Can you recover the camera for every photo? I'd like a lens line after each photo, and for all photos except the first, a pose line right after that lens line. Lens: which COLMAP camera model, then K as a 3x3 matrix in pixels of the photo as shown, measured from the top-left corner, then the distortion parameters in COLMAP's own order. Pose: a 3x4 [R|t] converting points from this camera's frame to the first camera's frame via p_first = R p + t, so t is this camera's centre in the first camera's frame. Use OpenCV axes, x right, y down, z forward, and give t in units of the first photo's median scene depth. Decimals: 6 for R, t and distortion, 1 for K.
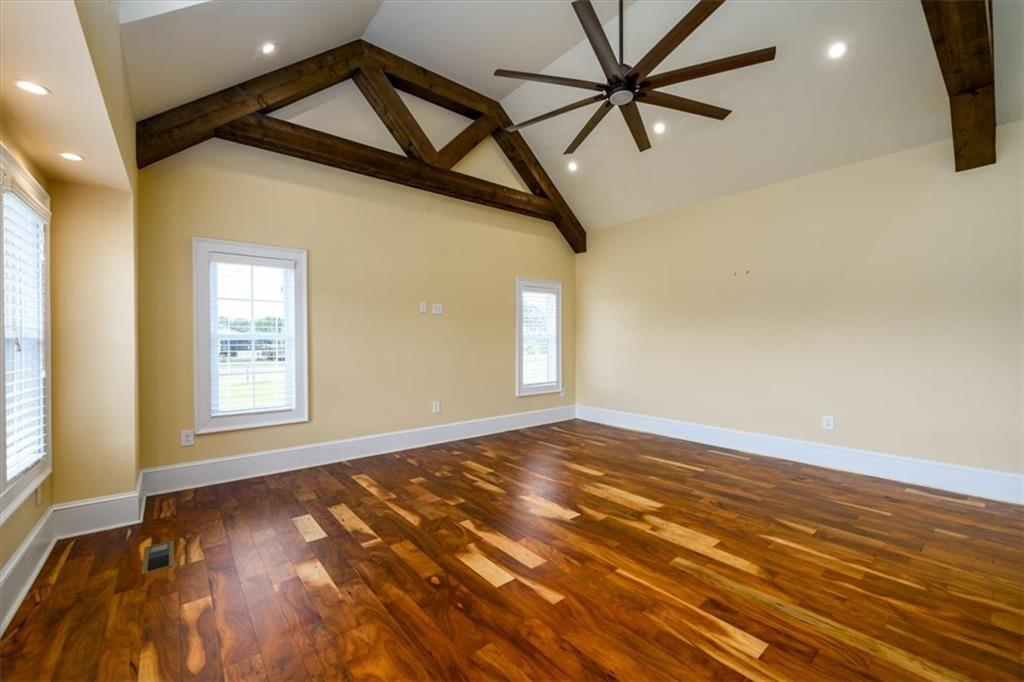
lens RADIAL K [[413.7, 0, 507.8], [0, 413.7, 342.2], [0, 0, 1]] dist [-0.001527, -0.001182]
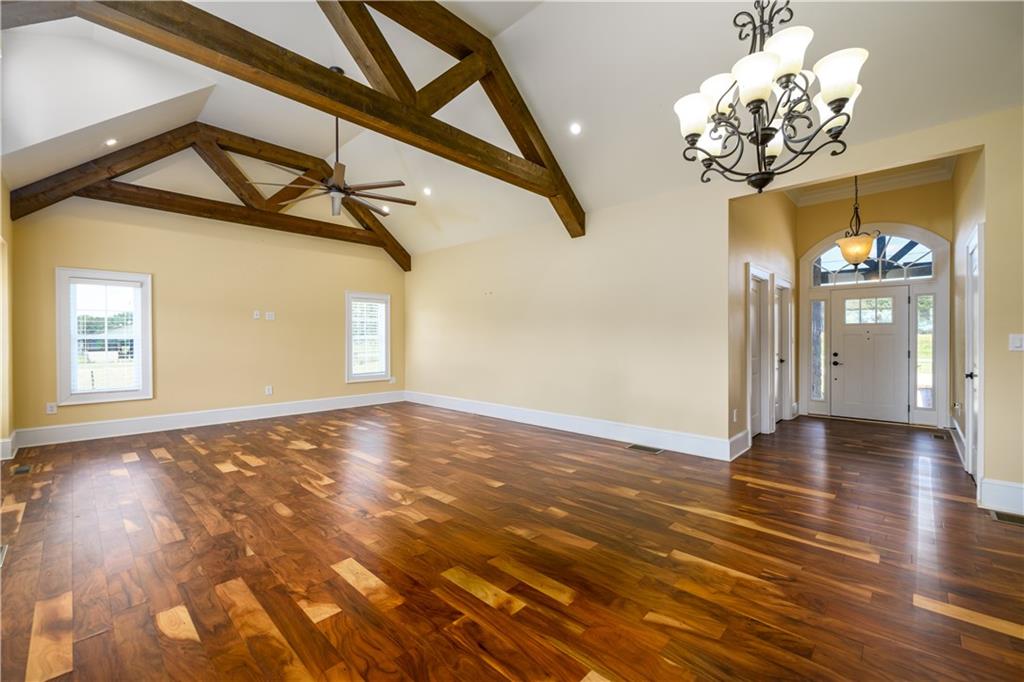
lens RADIAL K [[424.1, 0, 512.0], [0, 424.1, 340.8], [0, 0, 1]] dist [-0.005050, -0.001162]
pose [[0.992302, 0.000196, 0.123839, 0.539899], [-0.000144, 1.000000, -0.000431, -0.000148], [-0.123840, 0.000410, 0.992302, -0.553030]]
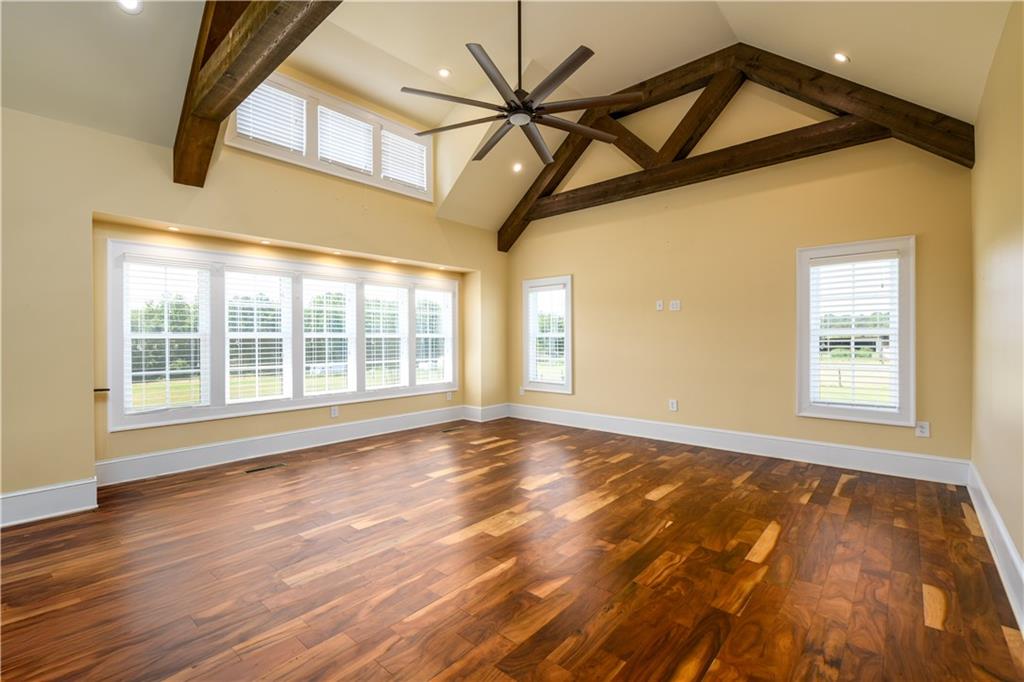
lens RADIAL K [[449.8, 0, 505.7], [0, 449.8, 338.2], [0, 0, 1]] dist [0.002635, 0.000035]
pose [[0.149357, 0.002753, -0.988780, 1.039672], [-0.000158, 0.999996, 0.002761, -0.006704], [0.988783, -0.000256, 0.149356, 0.554770]]
